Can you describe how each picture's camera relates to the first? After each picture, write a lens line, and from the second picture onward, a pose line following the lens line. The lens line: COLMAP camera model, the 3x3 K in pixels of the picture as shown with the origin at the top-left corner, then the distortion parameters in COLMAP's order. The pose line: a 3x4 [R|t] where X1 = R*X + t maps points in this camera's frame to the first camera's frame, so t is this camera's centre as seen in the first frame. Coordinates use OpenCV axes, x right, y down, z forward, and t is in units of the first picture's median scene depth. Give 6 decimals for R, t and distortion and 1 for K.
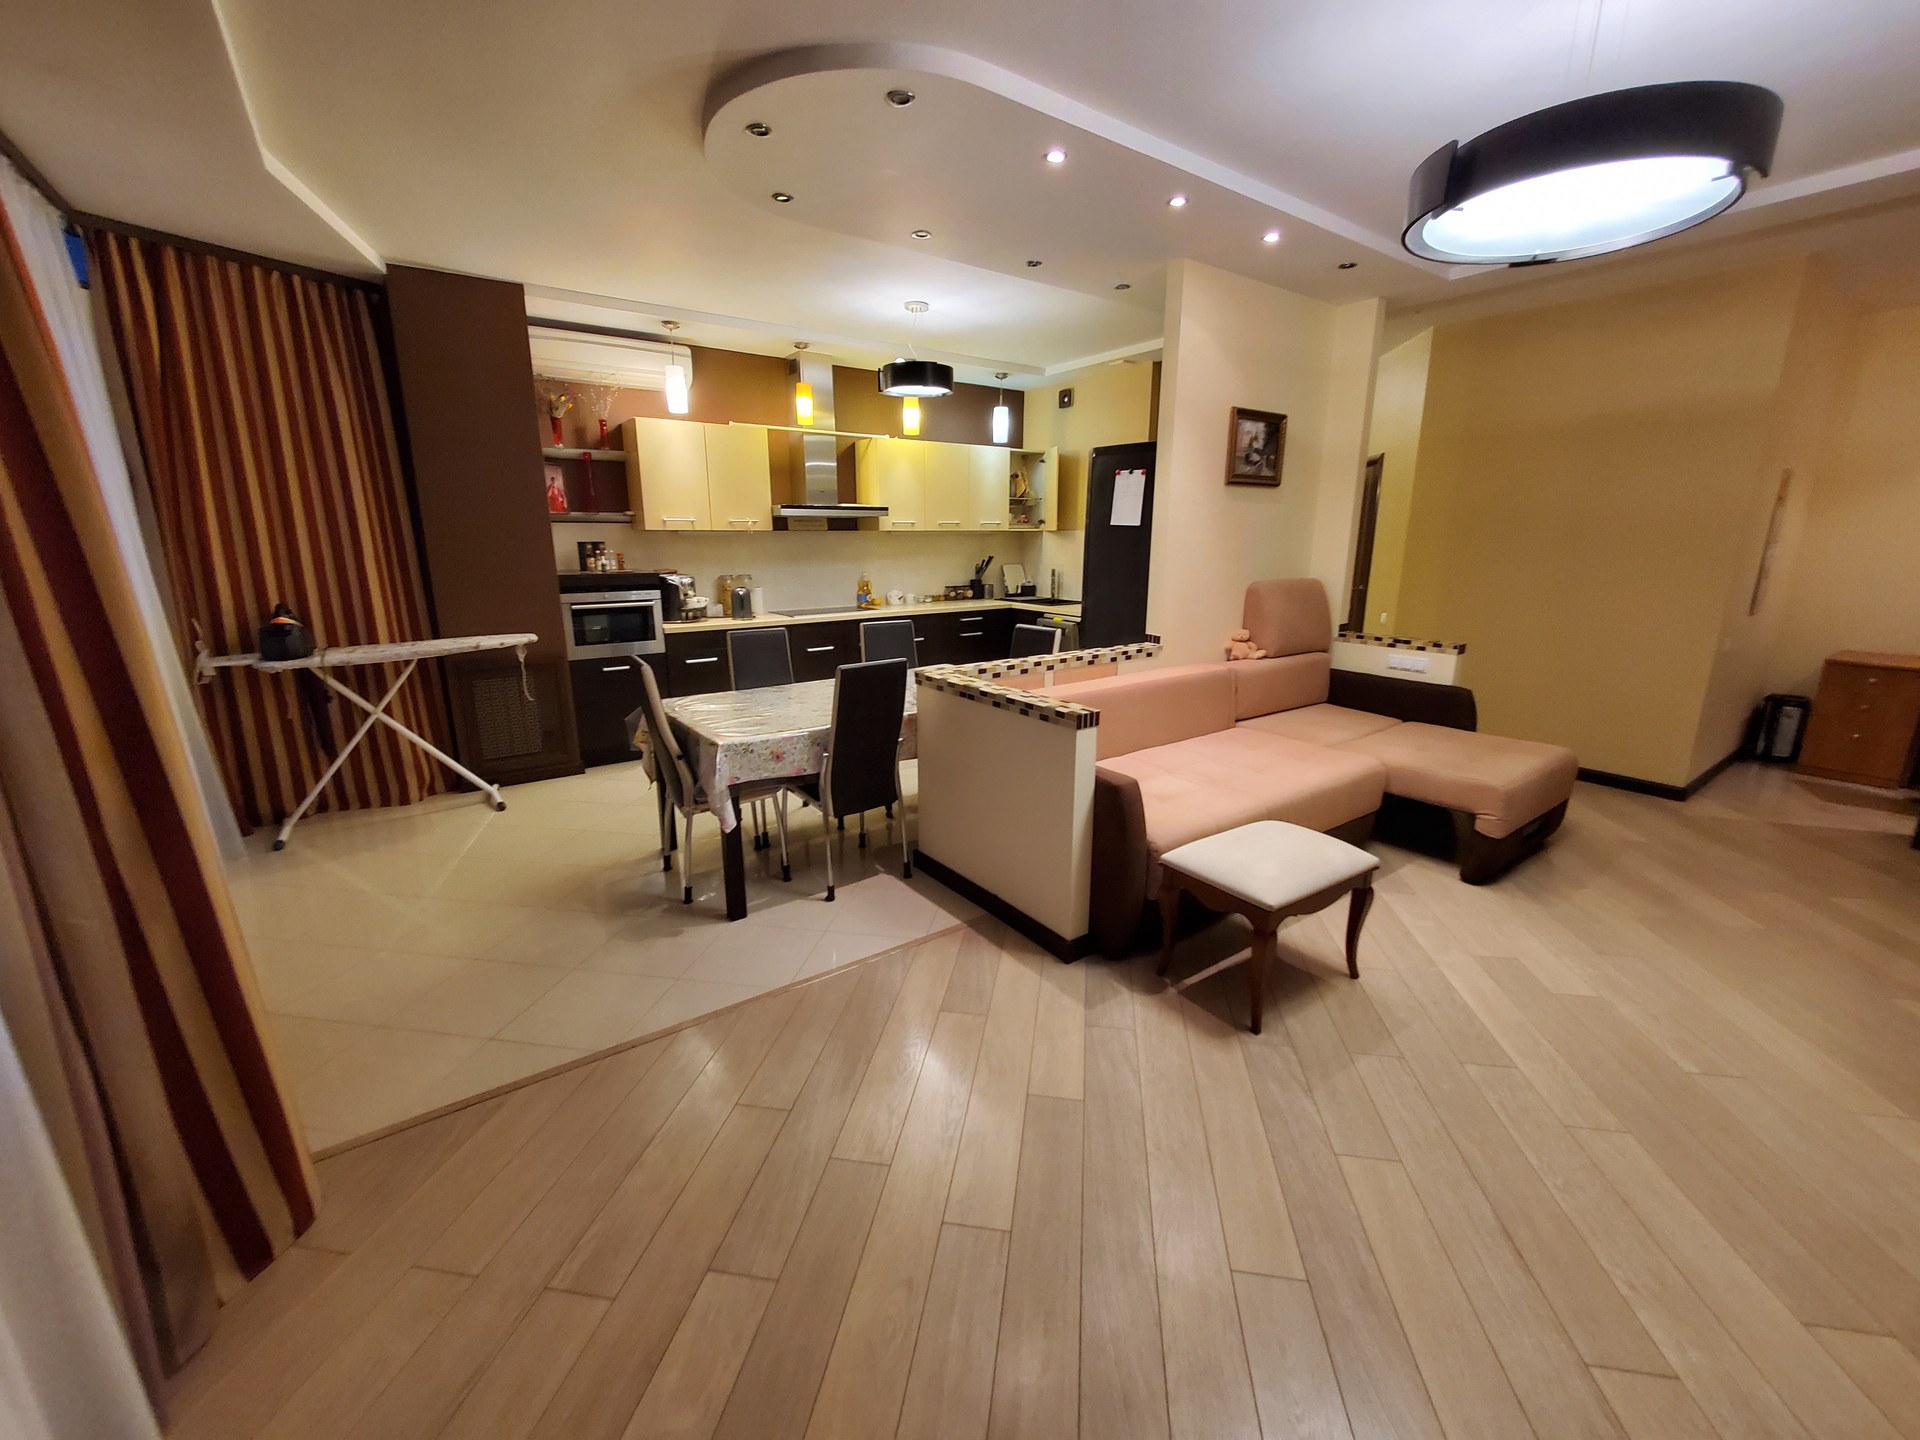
lens RADIAL K [[764.5, 0, 963.0], [0, 764.5, 719.8], [0, 0, 1]] dist [0.001614, -0.001767]
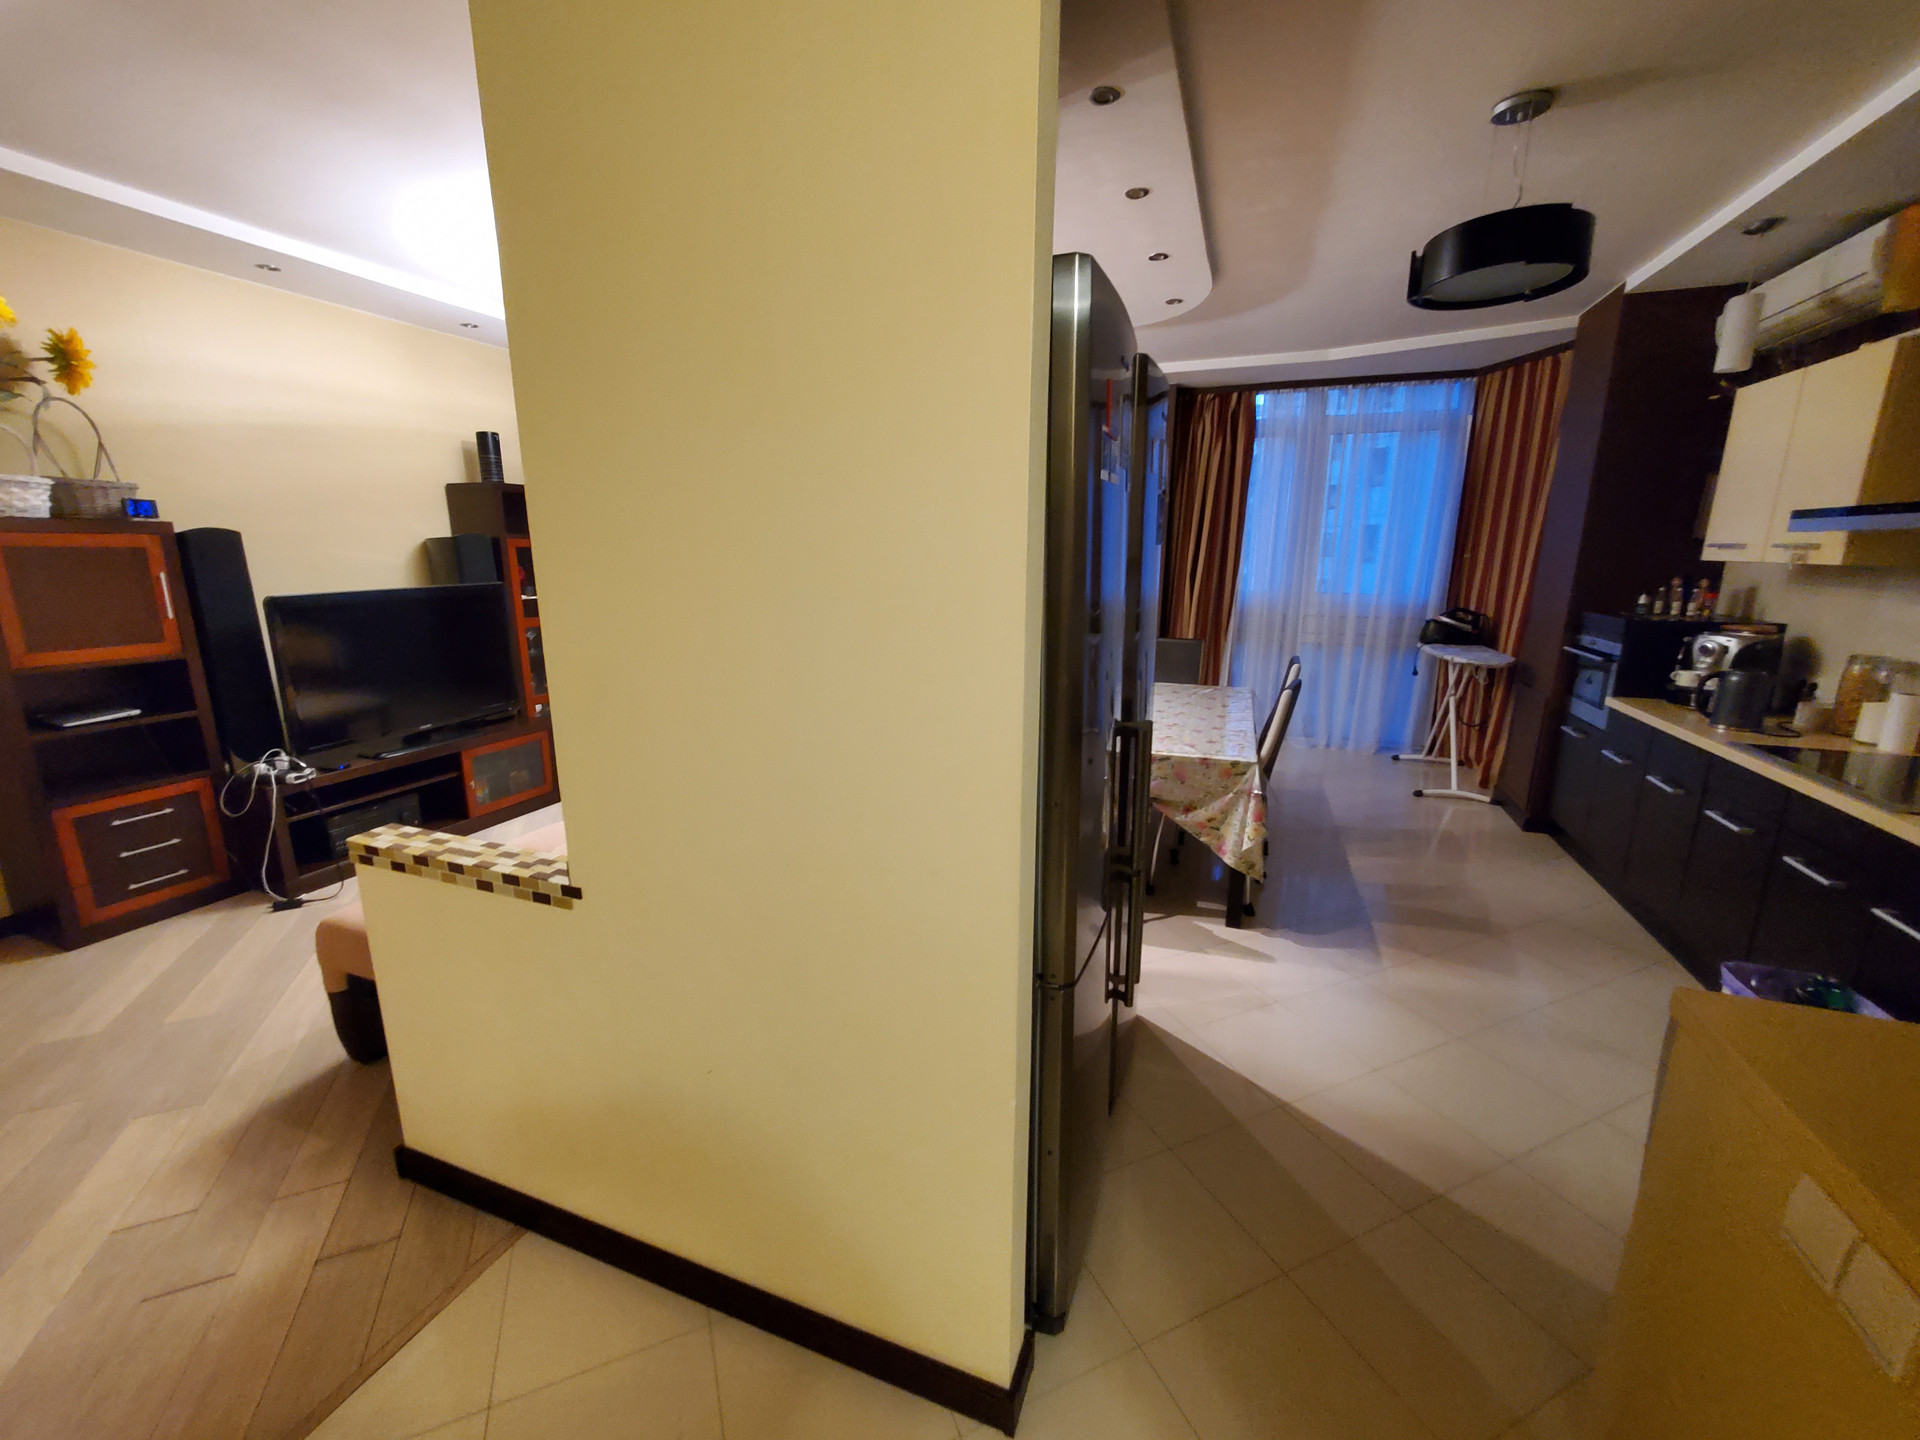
lens RADIAL K [[764.5, 0, 952.0], [0, 764.5, 714.3], [0, 0, 1]] dist [0.001614, -0.001767]
pose [[-0.844746, 0.111466, -0.523431, 0.594892], [-0.131792, 0.904619, 0.405335, -0.373502], [0.518687, 0.411389, -0.749482, 1.460913]]
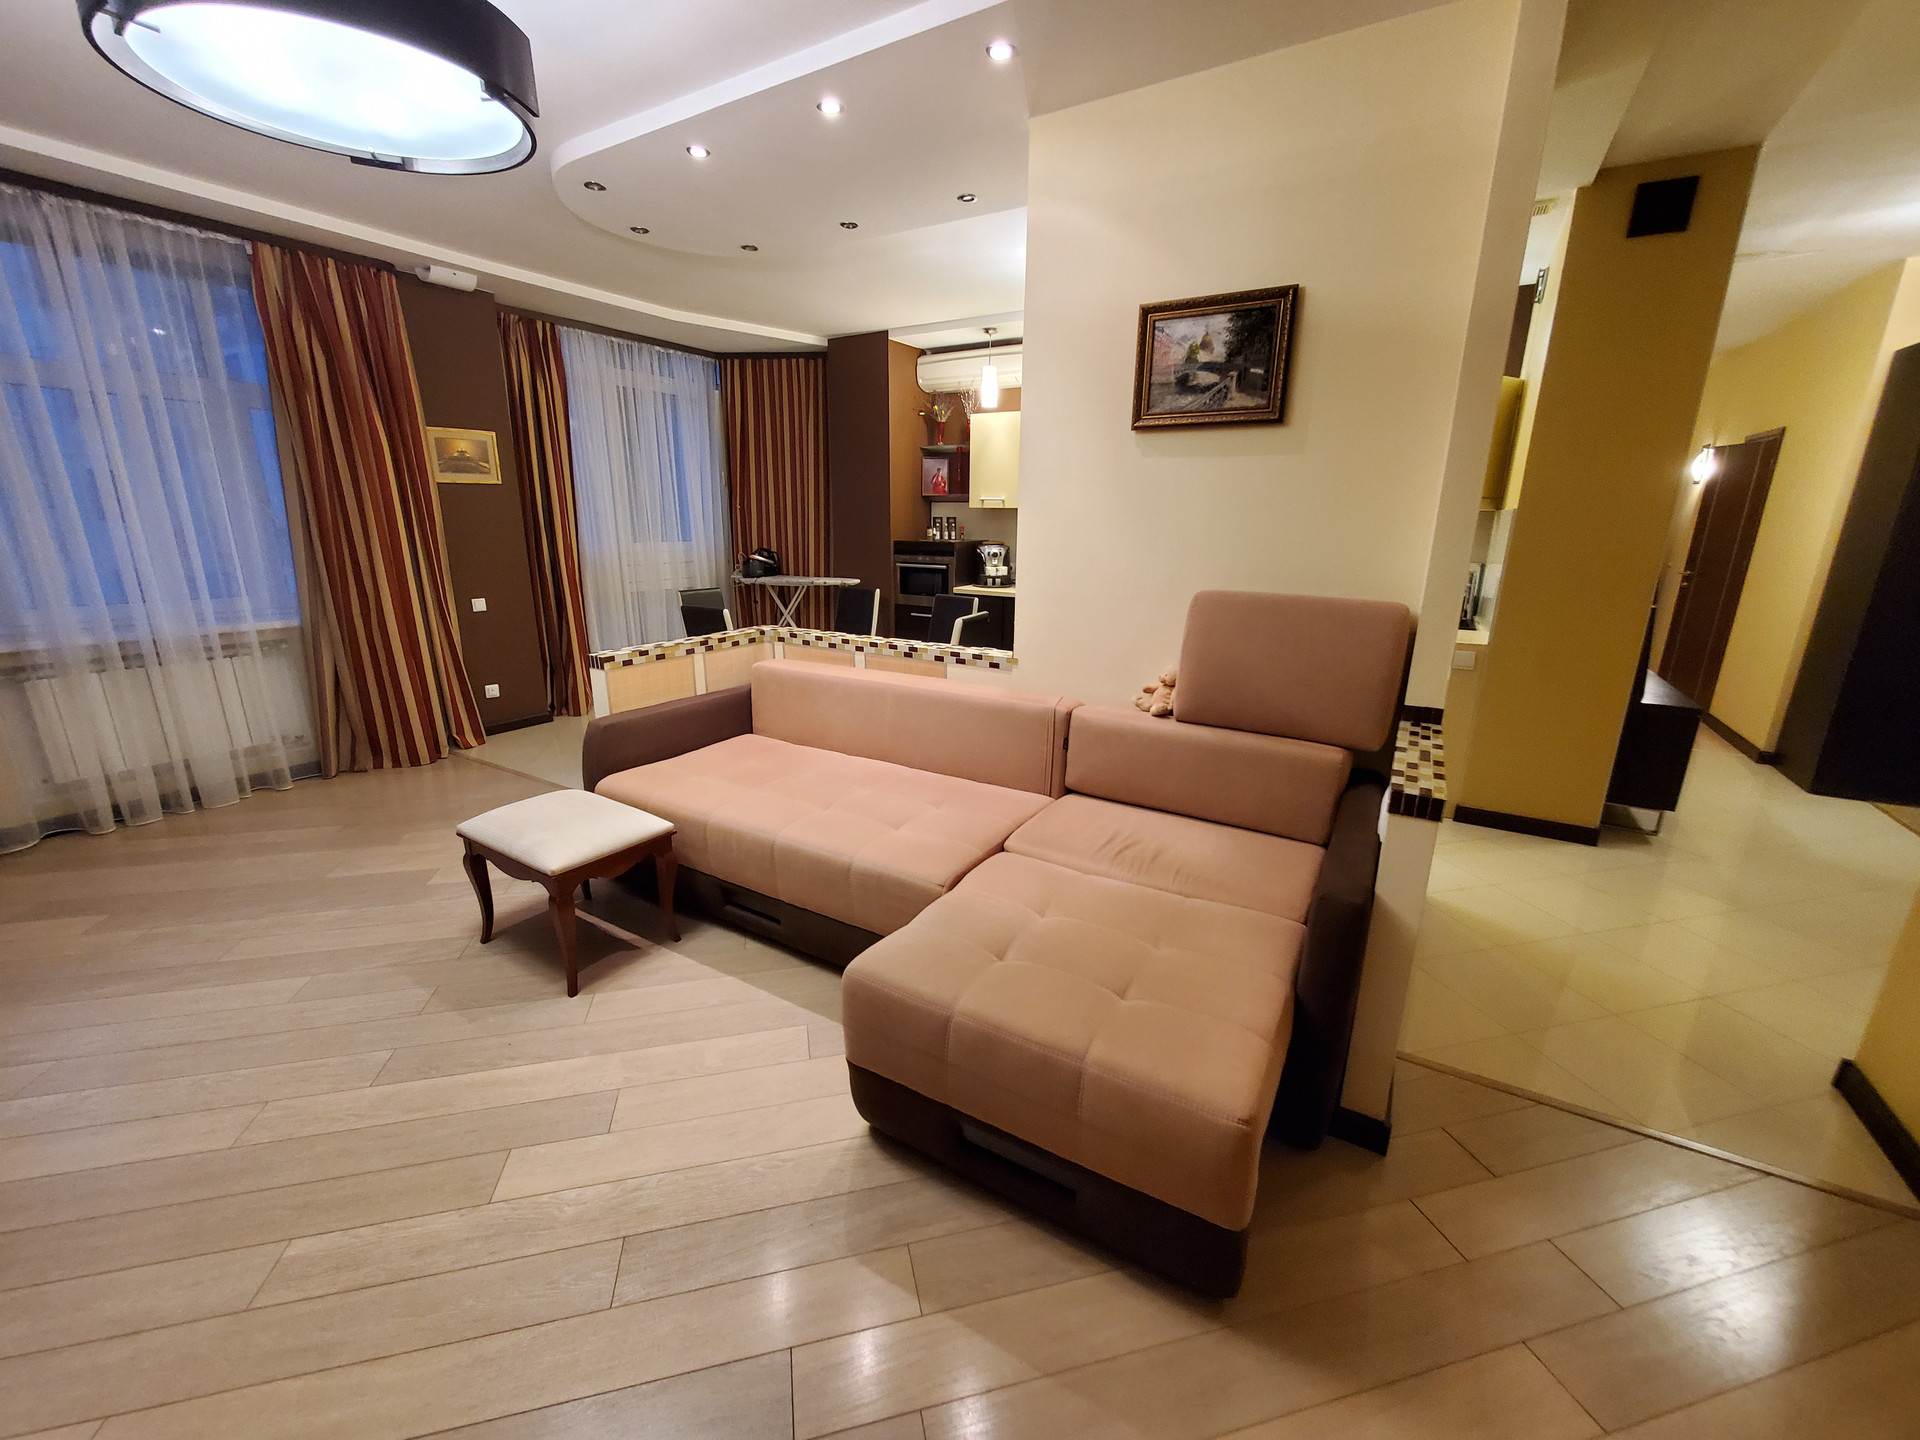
lens RADIAL K [[764.5, 0, 959.8], [0, 764.5, 721.3], [0, 0, 1]] dist [0.001614, -0.001767]
pose [[0.389091, 0.245898, -0.887774, 0.898891], [-0.229471, 0.959208, 0.165113, -0.145646], [0.892161, 0.139475, 0.429646, 0.620360]]
